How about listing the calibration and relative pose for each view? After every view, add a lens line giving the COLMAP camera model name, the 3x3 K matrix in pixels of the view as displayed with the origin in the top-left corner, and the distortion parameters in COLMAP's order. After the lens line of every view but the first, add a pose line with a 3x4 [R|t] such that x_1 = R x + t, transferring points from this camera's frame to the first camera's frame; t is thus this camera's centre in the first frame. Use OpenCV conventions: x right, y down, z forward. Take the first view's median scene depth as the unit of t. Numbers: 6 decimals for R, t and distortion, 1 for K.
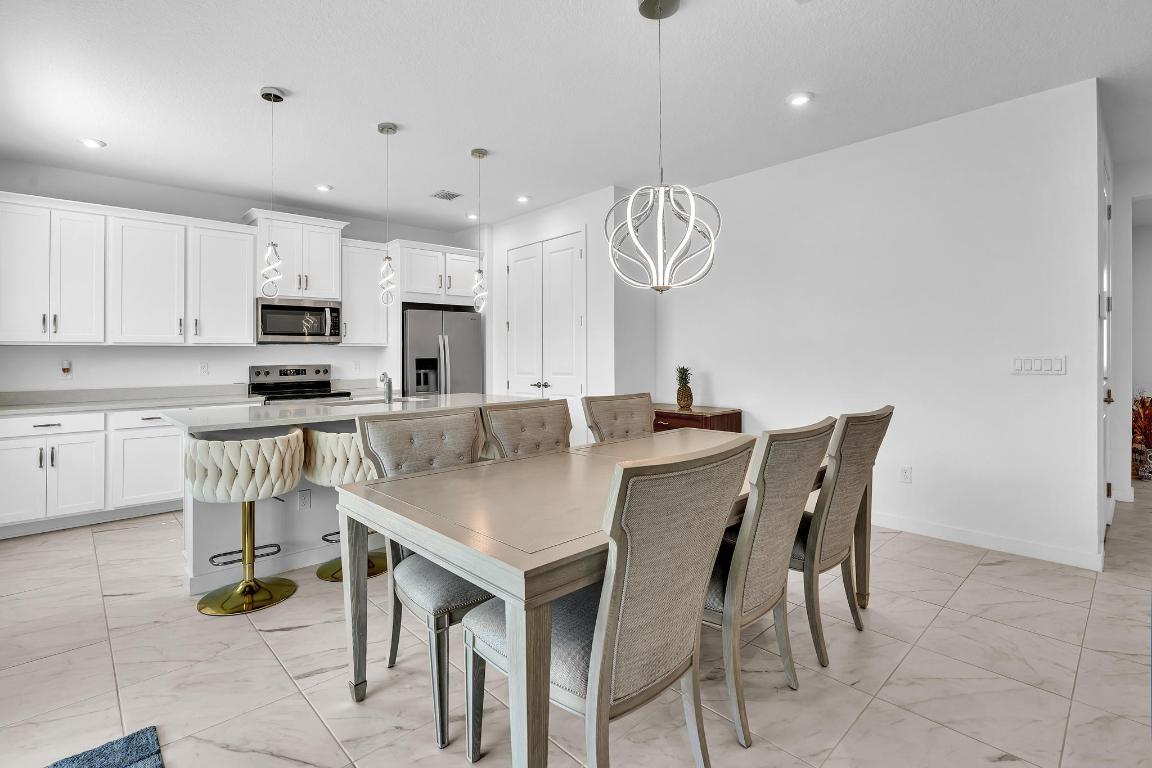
lens RADIAL K [[528.5, 0, 553.0], [0, 528.5, 356.1], [0, 0, 1]] dist [-0.006505, 0.002974]
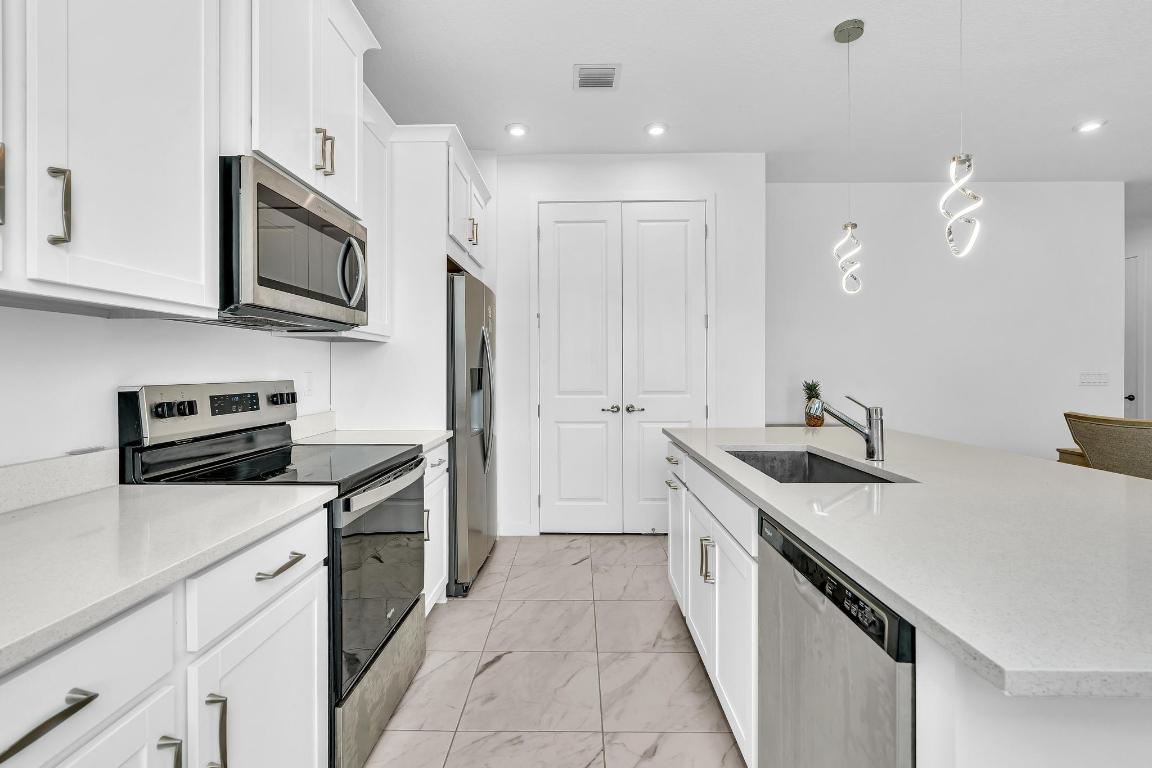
lens RADIAL K [[528.5, 0, 573.5], [0, 528.5, 379.9], [0, 0, 1]] dist [-0.006505, 0.002974]
pose [[0.690438, -0.002684, 0.723387, -0.628758], [-0.006703, 0.999926, 0.010109, 0.010744], [-0.723361, -0.011829, 0.690369, 0.633280]]
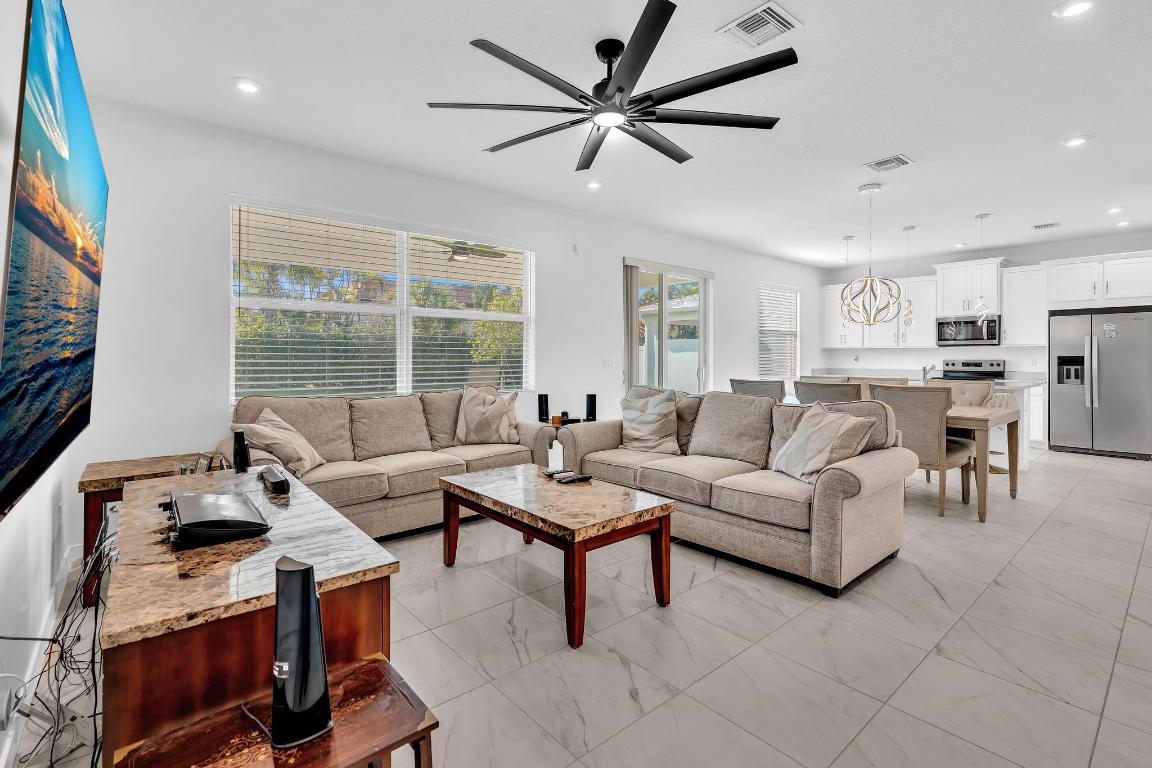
lens RADIAL K [[528.5, 0, 602.7], [0, 528.5, 351.6], [0, 0, 1]] dist [-0.006505, 0.002974]
pose [[-0.014385, 0.005942, -0.999879, 1.068146], [0.004067, 0.999974, 0.005884, -0.020034], [0.999888, -0.003981, -0.014409, -0.020845]]
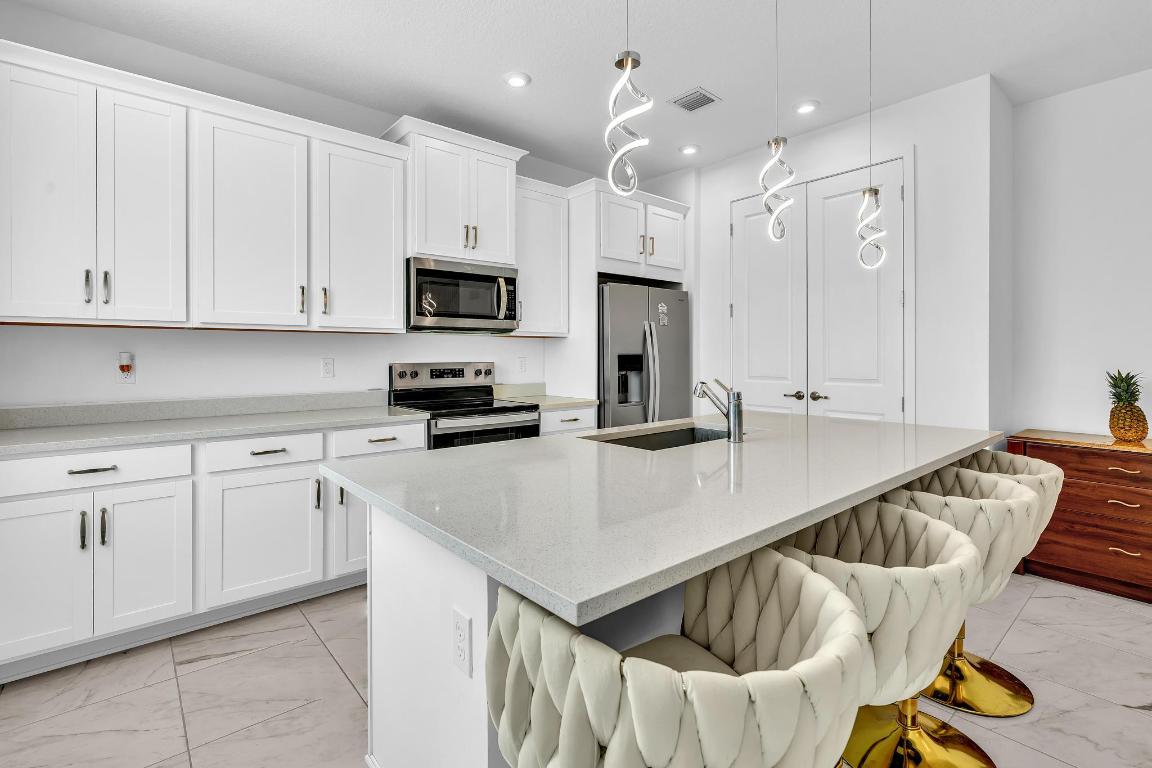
lens RADIAL K [[528.5, 0, 567.8], [0, 528.5, 367.5], [0, 0, 1]] dist [-0.006505, 0.002974]
pose [[0.998819, 0.010546, -0.047437, -0.325467], [-0.009436, 0.999678, 0.023552, 0.006151], [0.047670, -0.023077, 0.998597, 0.351980]]
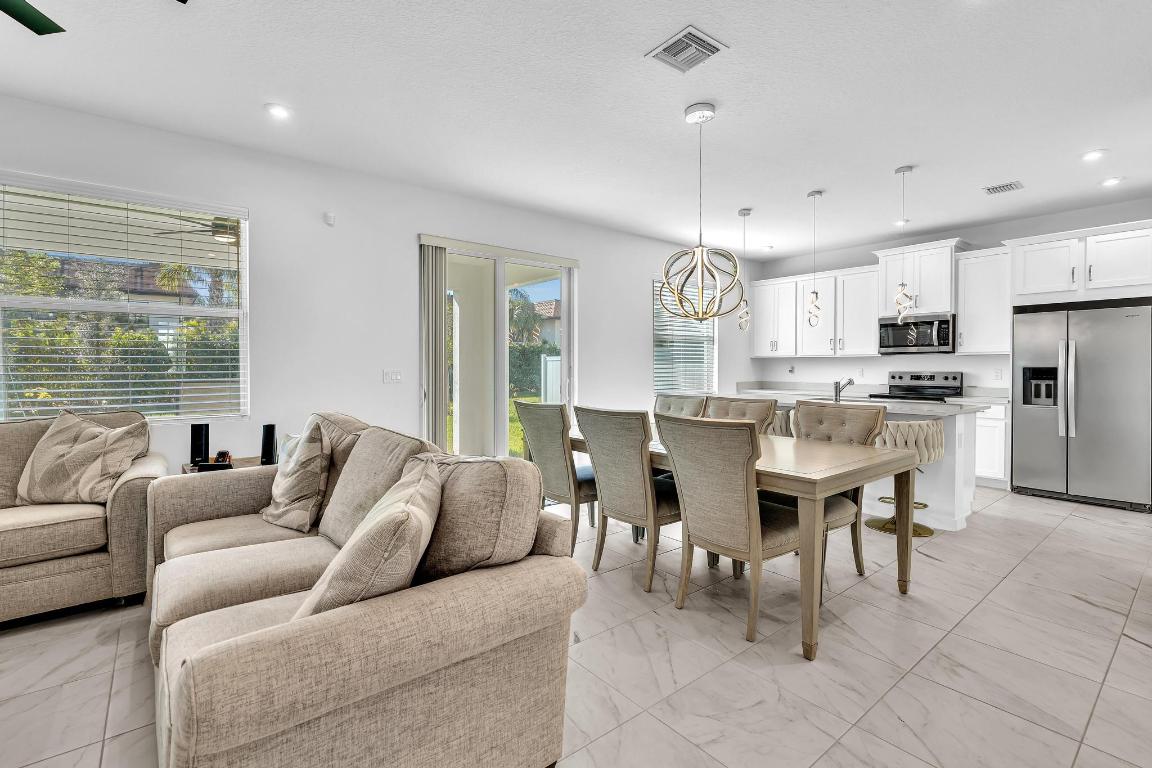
lens RADIAL K [[528.5, 0, 598.7], [0, 528.5, 368.5], [0, 0, 1]] dist [-0.006505, 0.002974]
pose [[-0.042051, 0.017322, -0.998965, 0.745696], [0.004630, 0.999842, 0.017142, -0.014076], [0.999105, -0.003905, -0.042124, 0.352441]]
